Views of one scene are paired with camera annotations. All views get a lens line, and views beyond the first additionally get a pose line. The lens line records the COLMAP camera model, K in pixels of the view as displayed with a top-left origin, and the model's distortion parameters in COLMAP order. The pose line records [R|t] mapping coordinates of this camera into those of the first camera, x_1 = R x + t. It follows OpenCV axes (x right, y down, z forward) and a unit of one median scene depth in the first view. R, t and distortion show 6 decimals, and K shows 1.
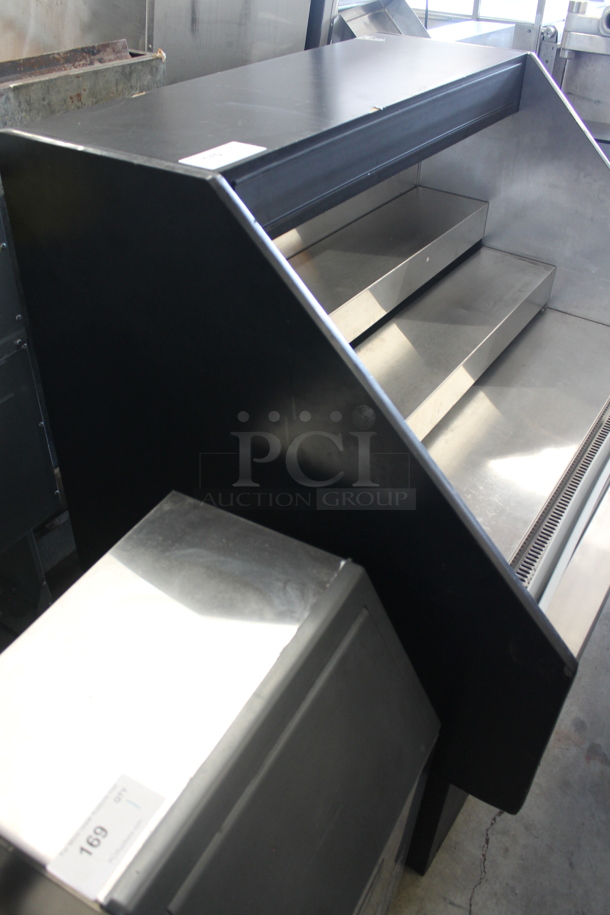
lens RADIAL K [[772.6, 0, 305.0], [0, 772.6, 457.5], [0, 0, 1]] dist [-0.159178, 0.132800]
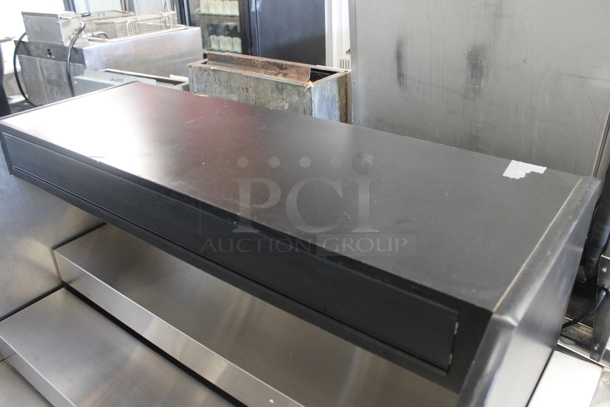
lens RADIAL K [[515.0, 0, 305.0], [0, 515.0, 203.5], [0, 0, 1]] dist [-0.159178, 0.132800]
pose [[-0.078132, 0.445488, -0.891872, 0.639538], [-0.589538, 0.700781, 0.401684, -0.758691], [0.803953, 0.557177, 0.207879, 0.961868]]
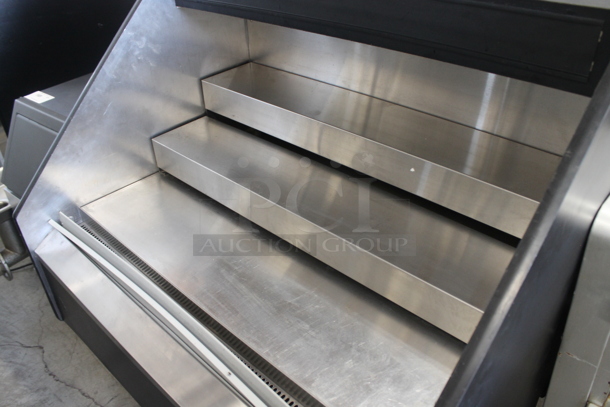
lens RADIAL K [[515.0, 0, 305.0], [0, 515.0, 203.5], [0, 0, 1]] dist [-0.159178, 0.132800]
pose [[-0.177244, 0.537276, -0.824572, 0.892806], [-0.573984, 0.624156, 0.530067, -0.597342], [0.799454, 0.567242, 0.197760, 0.939006]]
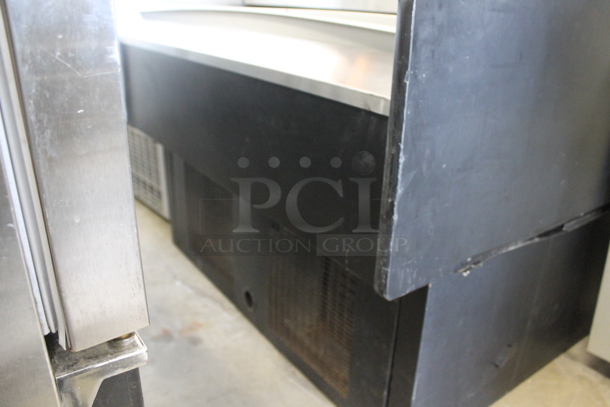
lens RADIAL K [[515.0, 0, 305.0], [0, 515.0, 203.5], [0, 0, 1]] dist [-0.159178, 0.132800]
pose [[-0.360378, 0.355007, -0.862611, 1.107880], [-0.591022, 0.628545, 0.505592, -0.261420], [0.721679, 0.692026, -0.016697, 1.298946]]
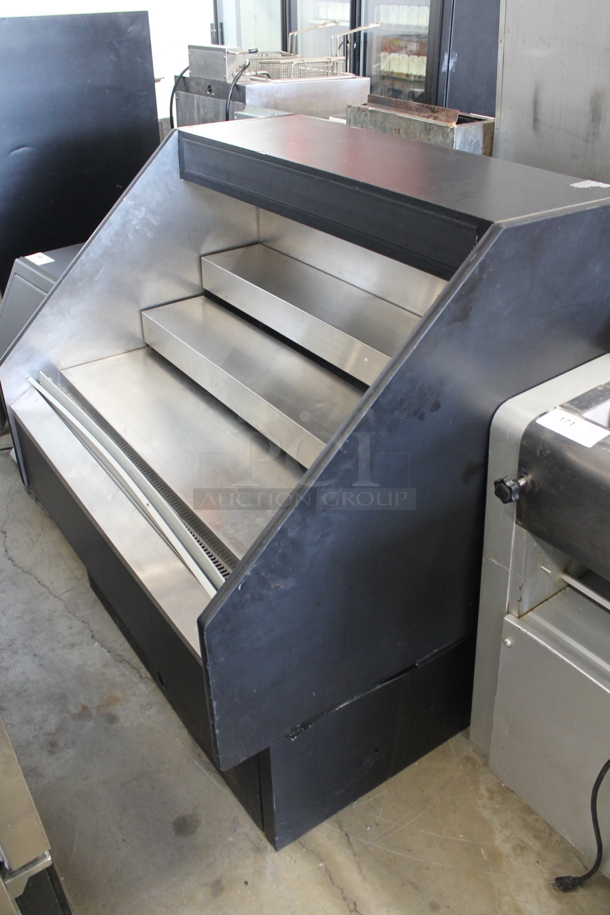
lens RADIAL K [[772.6, 0, 305.0], [0, 772.6, 457.5], [0, 0, 1]] dist [-0.159178, 0.132800]
pose [[-0.366361, 0.490606, -0.790623, 1.242413], [-0.570576, 0.552741, 0.607388, -0.894908], [0.734999, 0.673634, 0.077425, 1.135032]]
